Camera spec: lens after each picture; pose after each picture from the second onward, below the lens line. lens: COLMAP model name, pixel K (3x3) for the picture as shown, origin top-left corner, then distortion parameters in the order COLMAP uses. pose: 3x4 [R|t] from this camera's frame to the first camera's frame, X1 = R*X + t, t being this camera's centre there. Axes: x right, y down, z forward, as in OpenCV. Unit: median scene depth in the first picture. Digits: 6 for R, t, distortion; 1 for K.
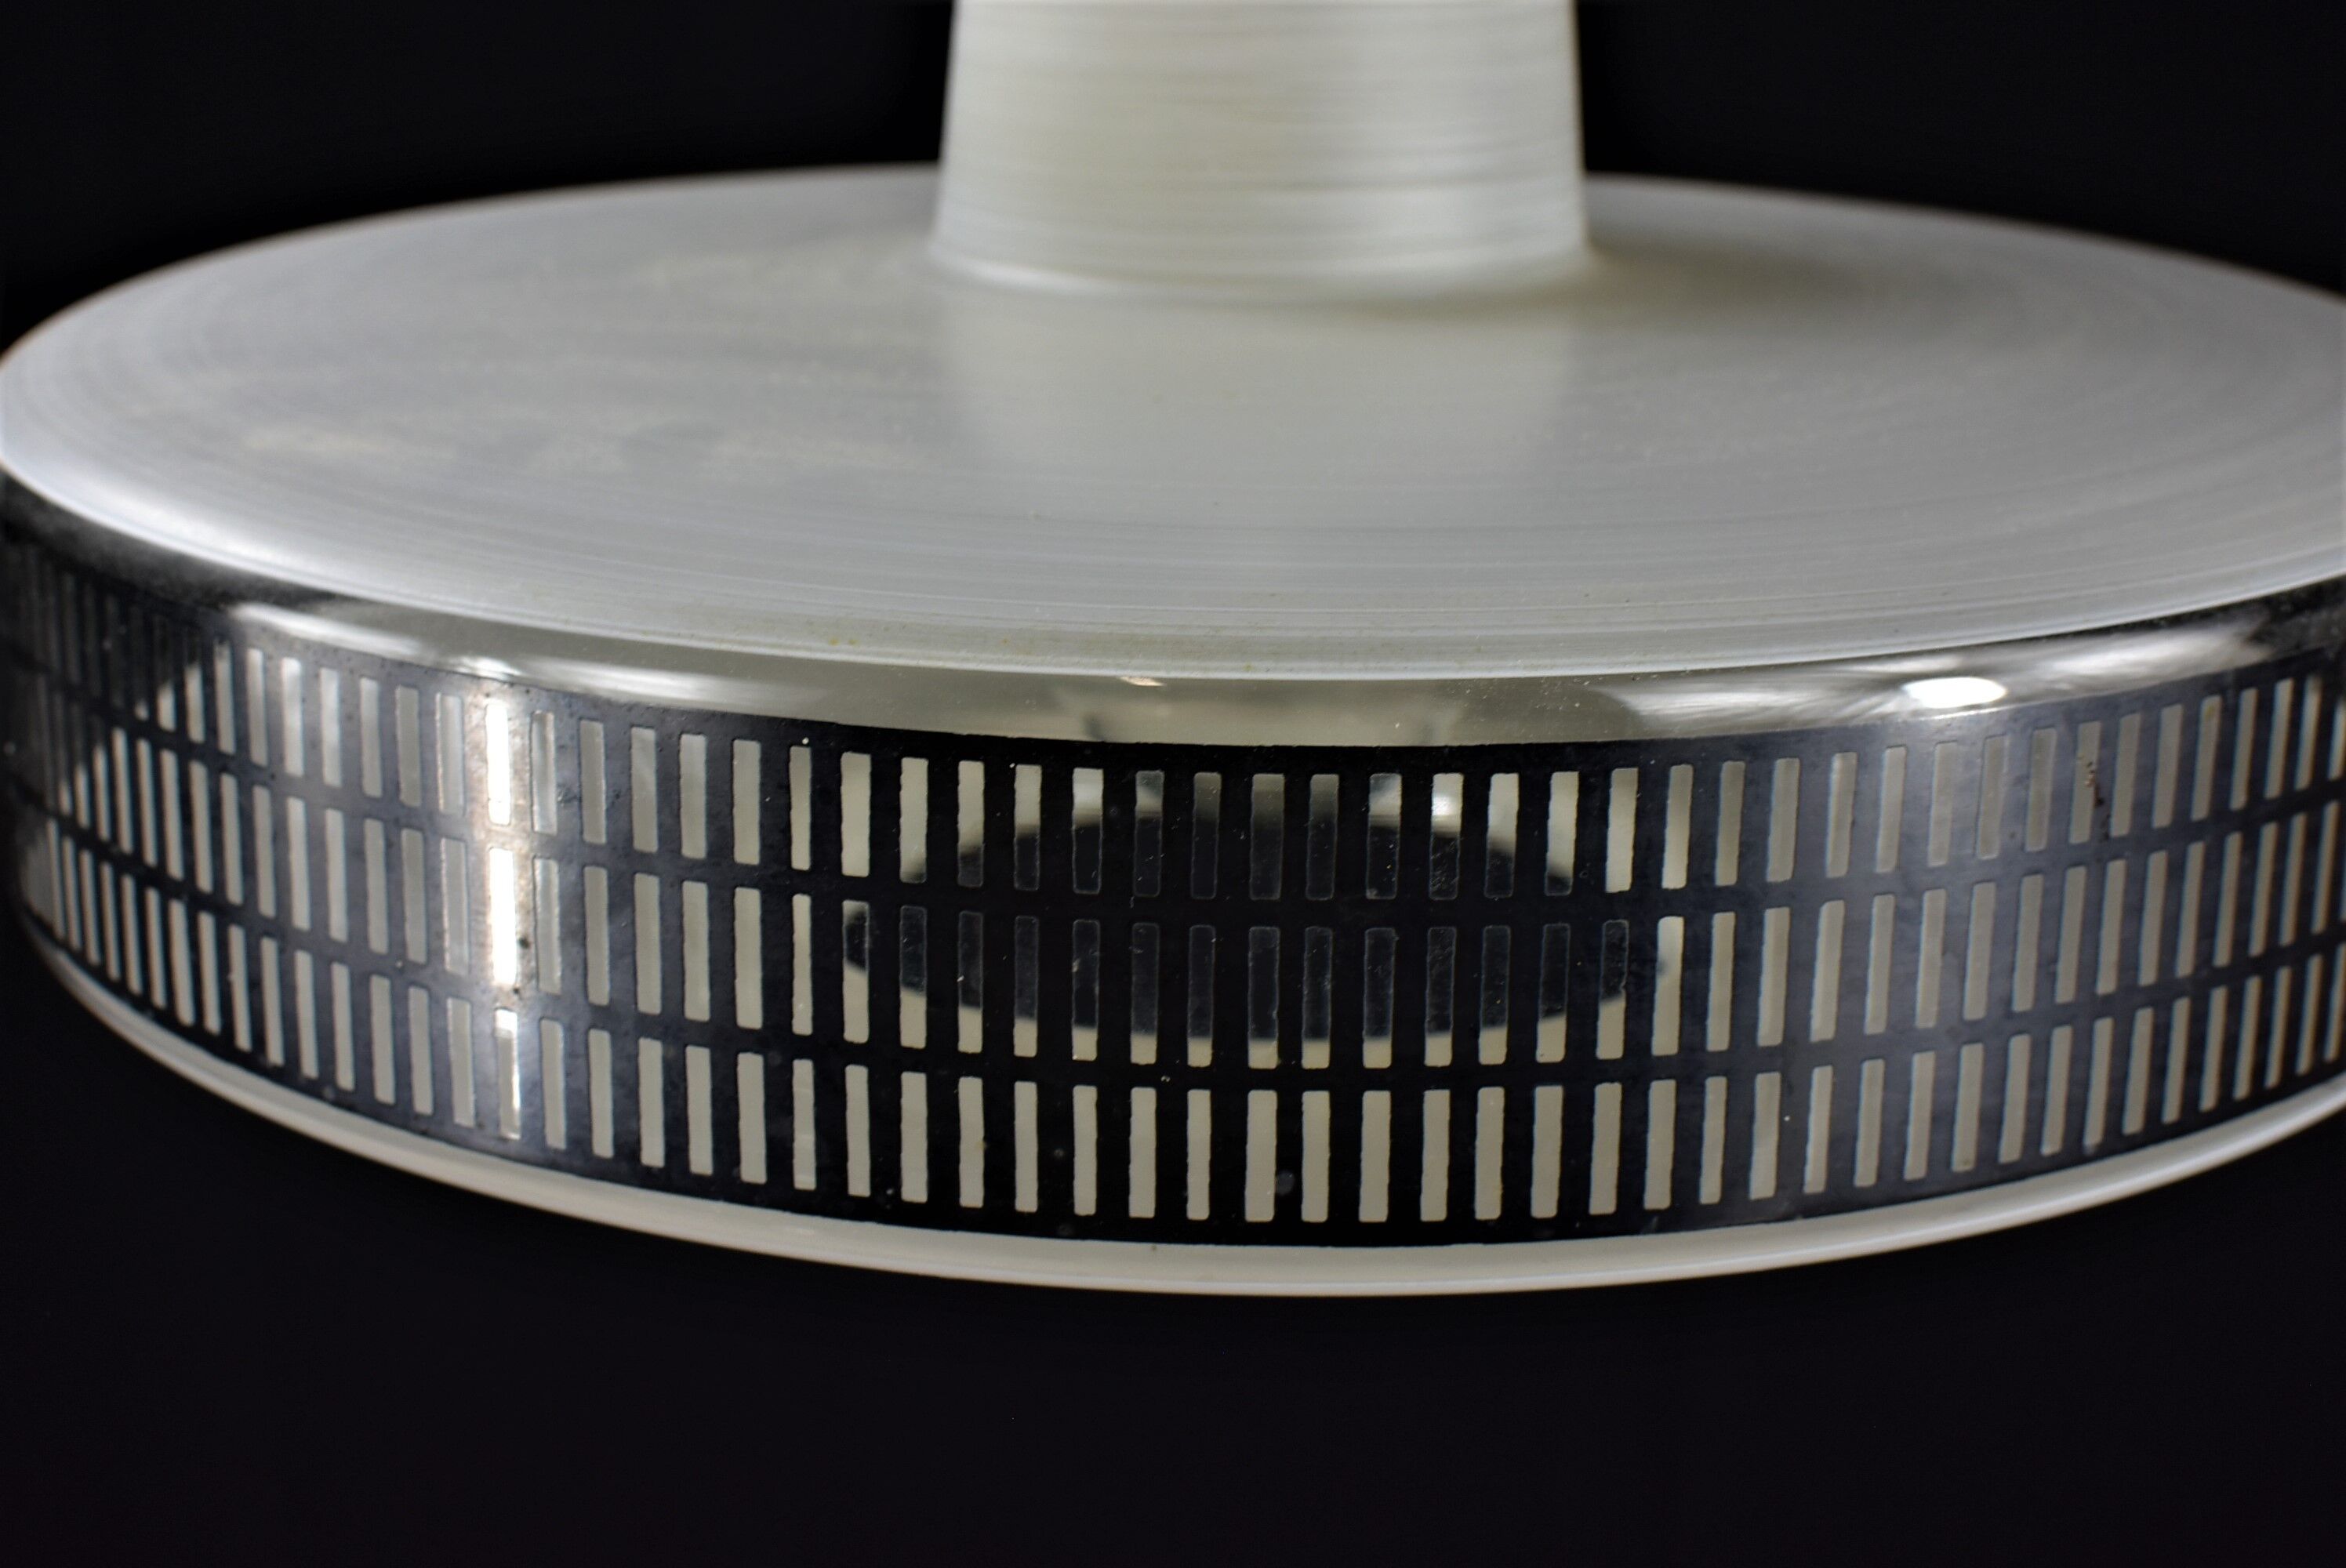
lens RADIAL K [[3582.4, 0, 1169.5], [0, 3582.4, 774.5], [0, 0, 1]] dist [0.013662, 0.000000]
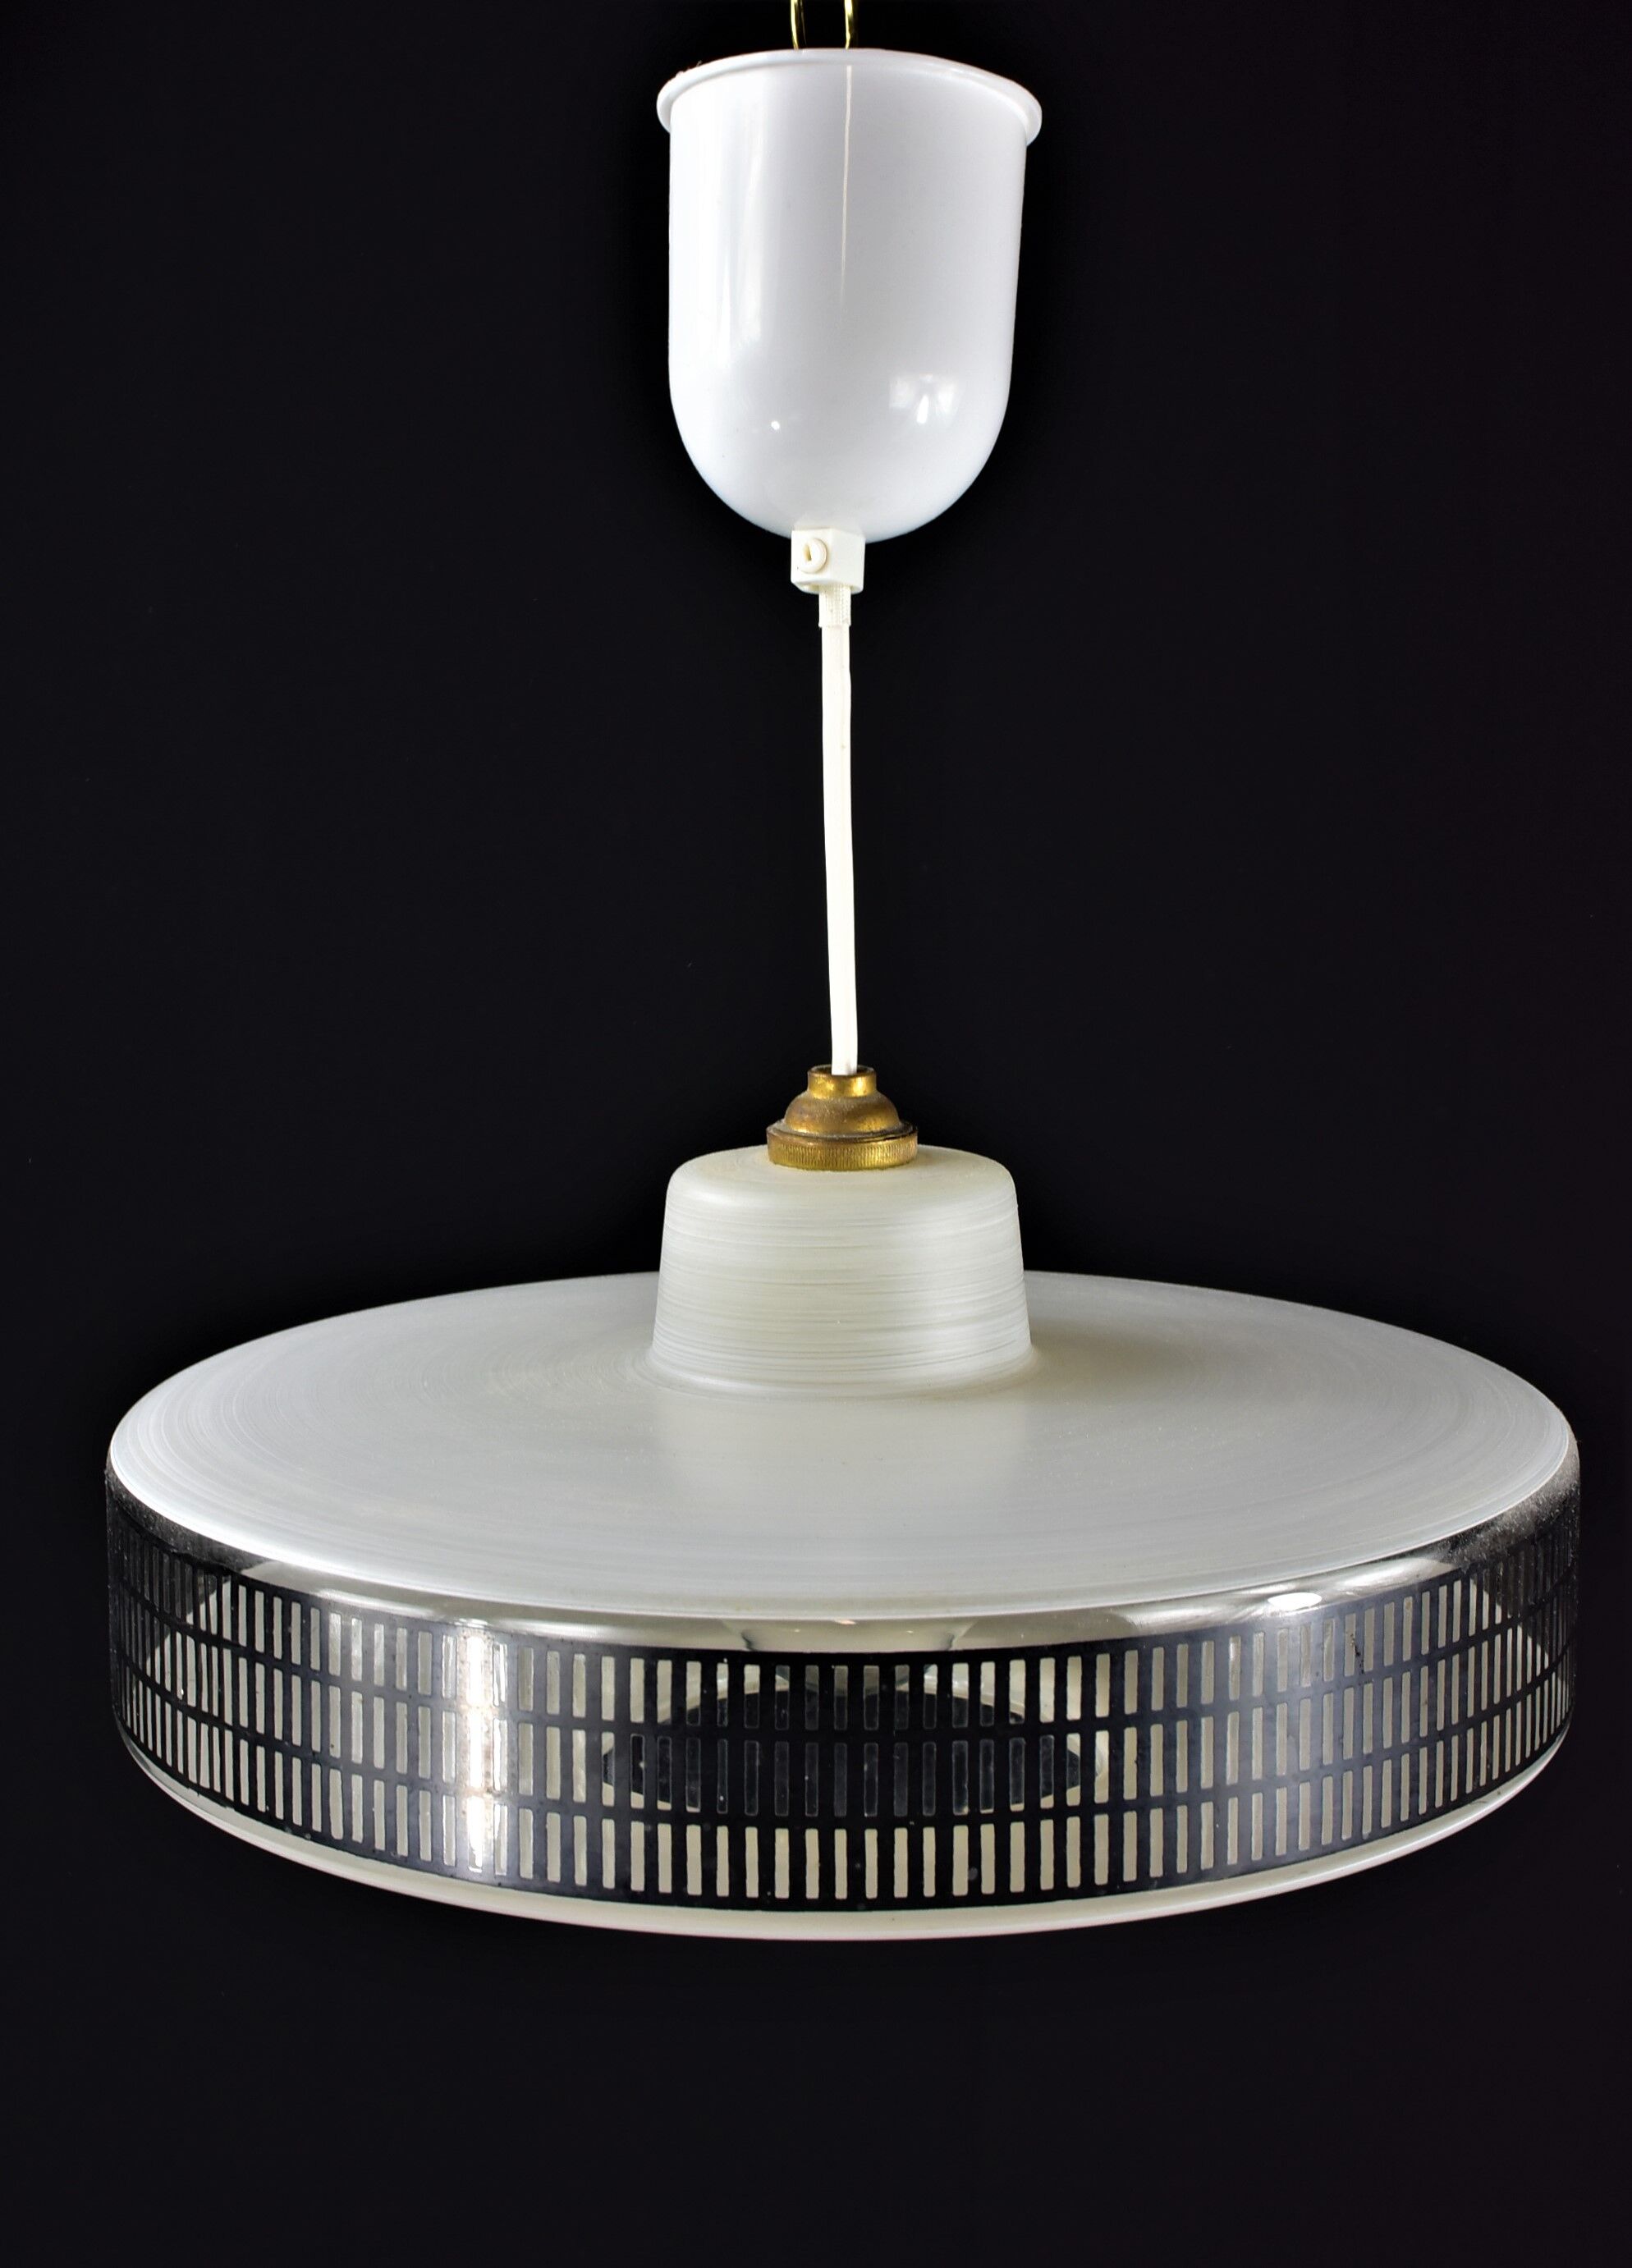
lens RADIAL K [[3567.4, 0, 819.8], [0, 3567.4, 1125.5], [0, 0, 1]] dist [0.018574, 0.000000]
pose [[0.990010, -0.037019, 0.136054, -0.295594], [0.056940, 0.987706, -0.145584, -0.010790], [-0.128992, 0.151877, 0.979946, -0.948770]]
